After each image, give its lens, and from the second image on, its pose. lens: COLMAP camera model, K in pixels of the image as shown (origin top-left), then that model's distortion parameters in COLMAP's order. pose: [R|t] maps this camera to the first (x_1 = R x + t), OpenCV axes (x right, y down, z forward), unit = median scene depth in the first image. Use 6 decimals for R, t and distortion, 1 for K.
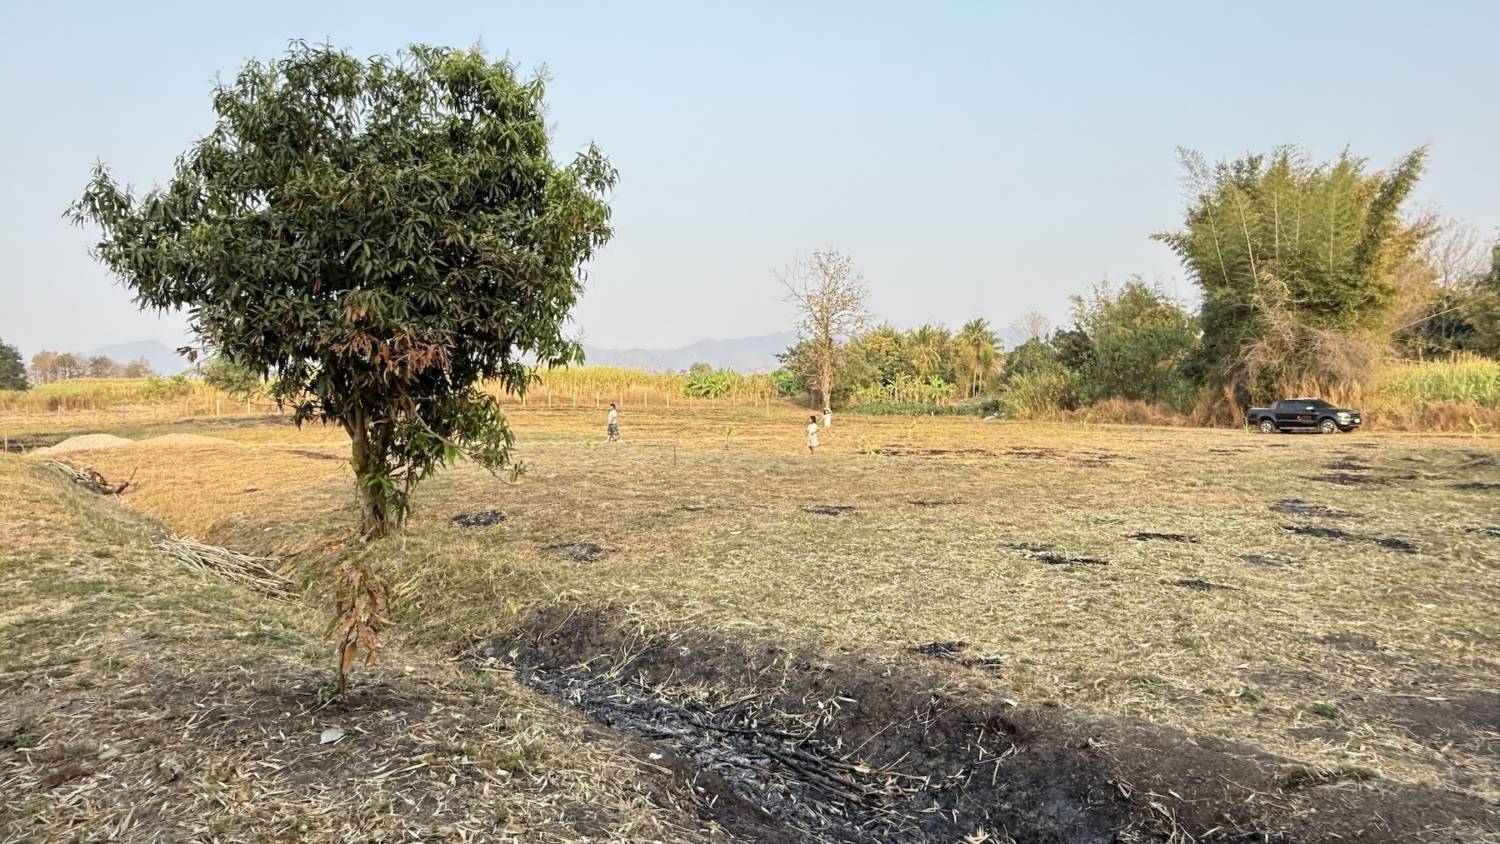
lens RADIAL K [[969.3, 0, 750.0], [0, 969.3, 422.0], [0, 0, 1]] dist [0.000254, 0.002530]
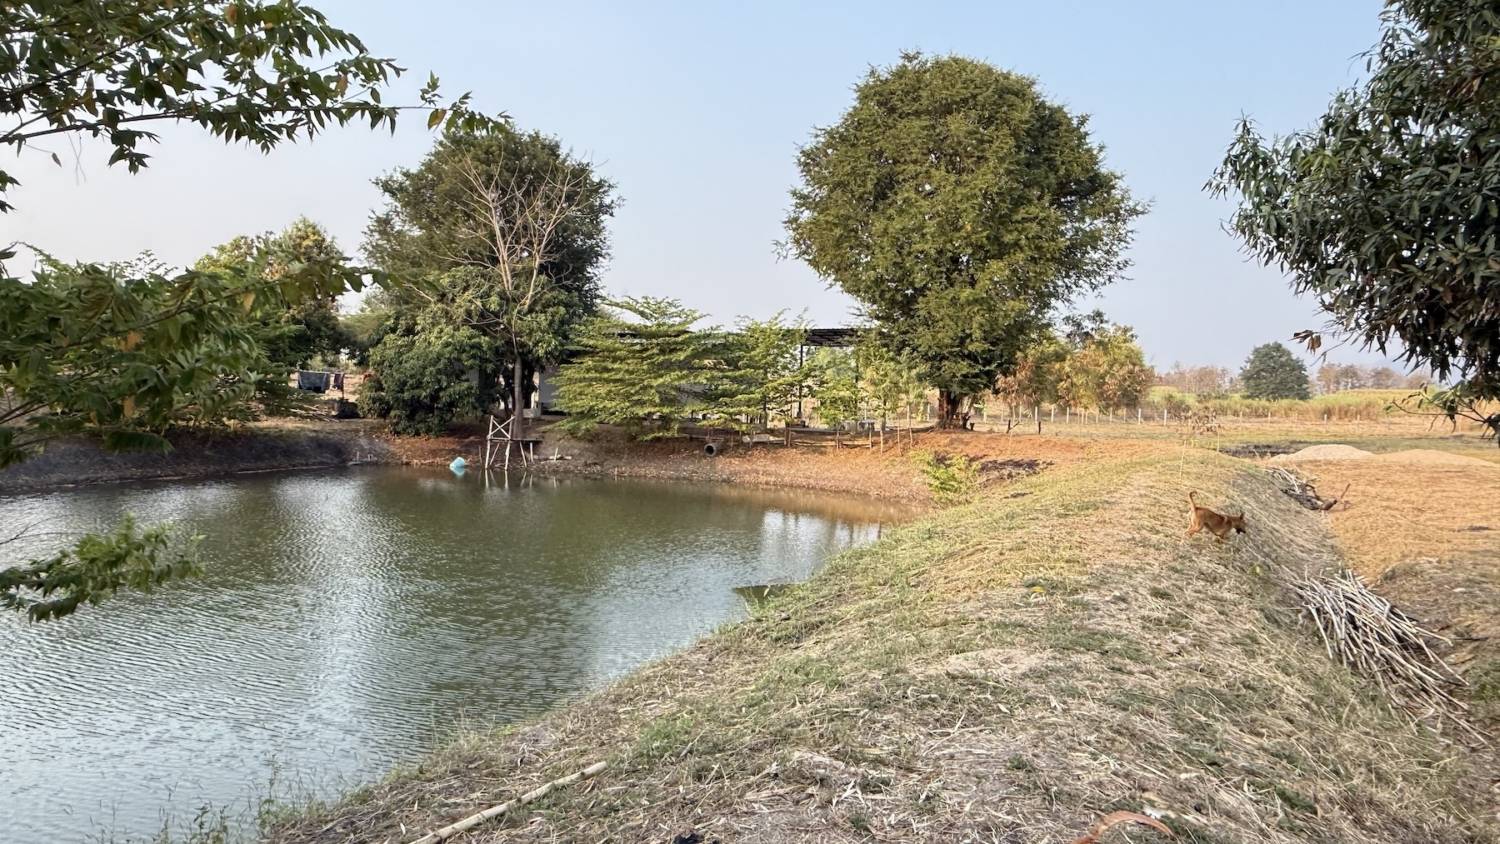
lens RADIAL K [[969.3, 0, 750.0], [0, 969.3, 422.0], [0, 0, 1]] dist [0.000254, 0.002530]
pose [[0.388348, 0.042163, -0.920548, -0.043174], [-0.053594, 0.998295, 0.023115, -0.001711], [0.919953, 0.040359, 0.389946, 0.219547]]
